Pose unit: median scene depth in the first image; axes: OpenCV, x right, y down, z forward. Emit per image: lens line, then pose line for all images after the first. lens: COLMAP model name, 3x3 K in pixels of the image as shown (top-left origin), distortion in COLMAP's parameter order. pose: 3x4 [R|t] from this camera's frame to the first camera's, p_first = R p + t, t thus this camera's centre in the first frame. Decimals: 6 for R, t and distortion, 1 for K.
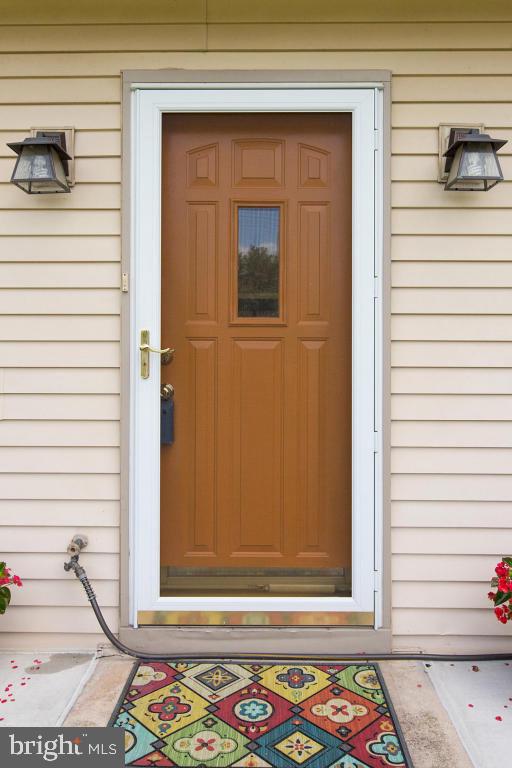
lens RADIAL K [[598.9, 0, 249.5], [0, 598.9, 352.1], [0, 0, 1]] dist [0.007992, -0.007965]
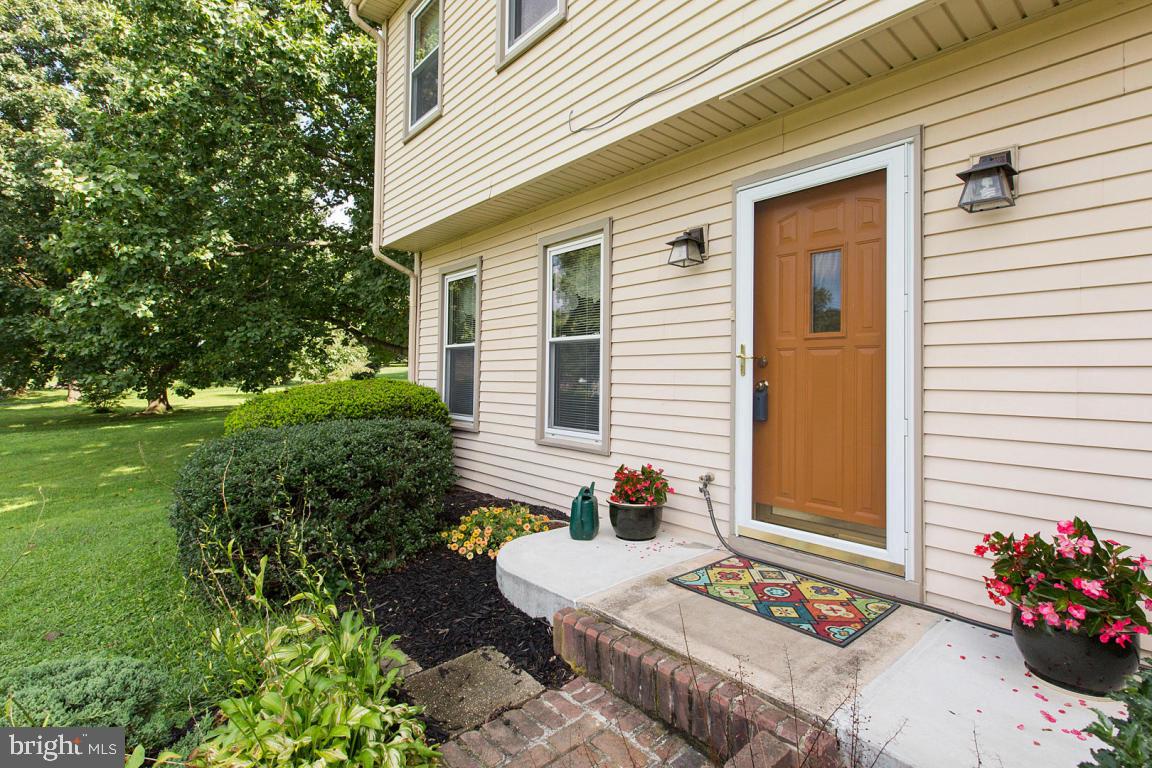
lens RADIAL K [[544.6, 0, 604.5], [0, 544.6, 369.7], [0, 0, 1]] dist [0.006122, -0.001057]
pose [[0.686457, -0.005484, -0.727150, 0.601764], [-0.010129, 0.999802, -0.017103, 0.055979], [0.727100, 0.019106, 0.686266, -0.225313]]
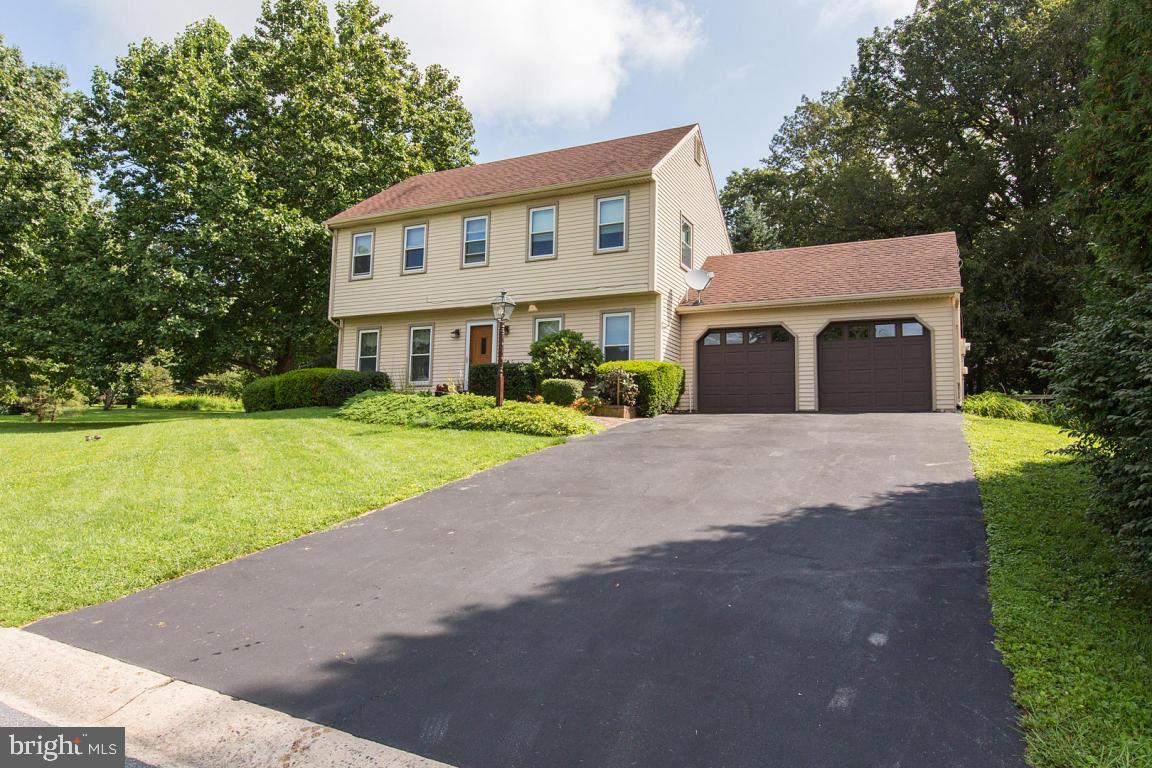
lens RADIAL K [[740.6, 0, 581.2], [0, 740.6, 381.7], [0, 0, 1]] dist [0.003309, 0.001177]
pose [[0.907190, -0.022107, -0.420141, 4.787170], [-0.020330, 0.995148, -0.096261, 1.094524], [0.420231, 0.095869, 0.902339, -6.408201]]
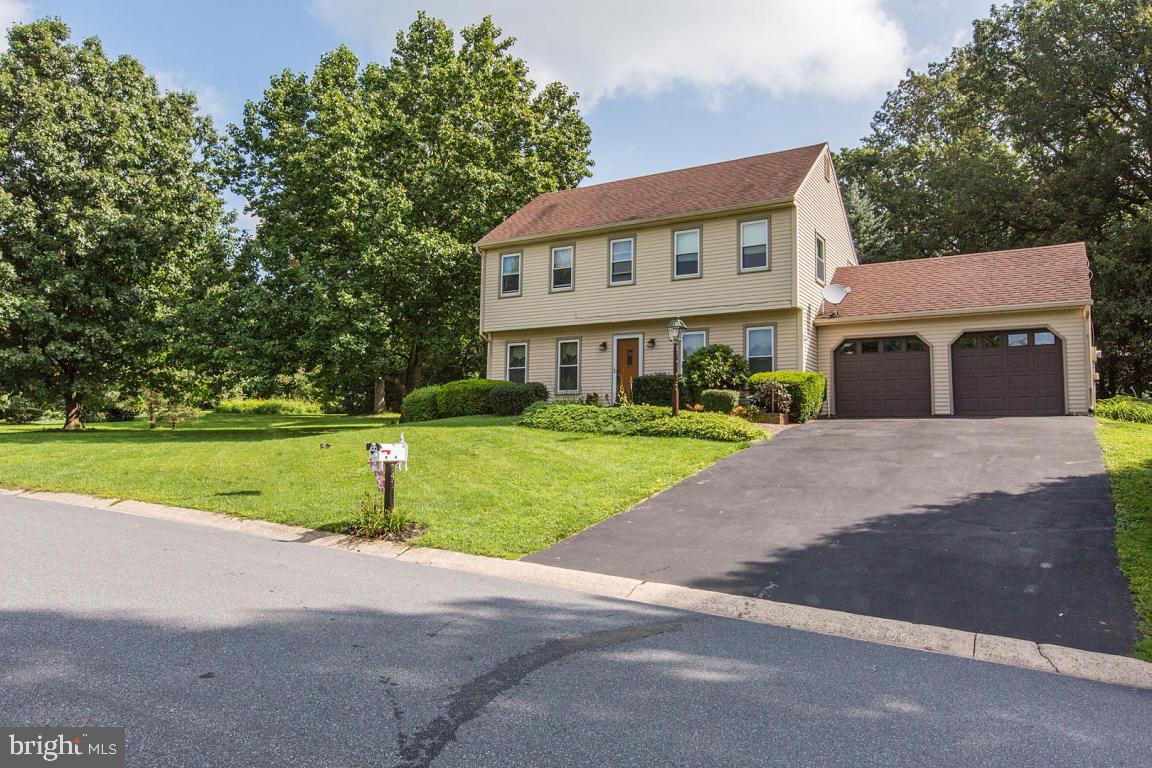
lens RADIAL K [[831.1, 0, 570.4], [0, 831.1, 379.9], [0, 0, 1]] dist [0.006467, -0.004647]
pose [[0.868396, -0.032376, -0.494814, 4.678010], [-0.014017, 0.995865, -0.089758, 1.111484], [0.495674, 0.084881, 0.864351, -8.632454]]
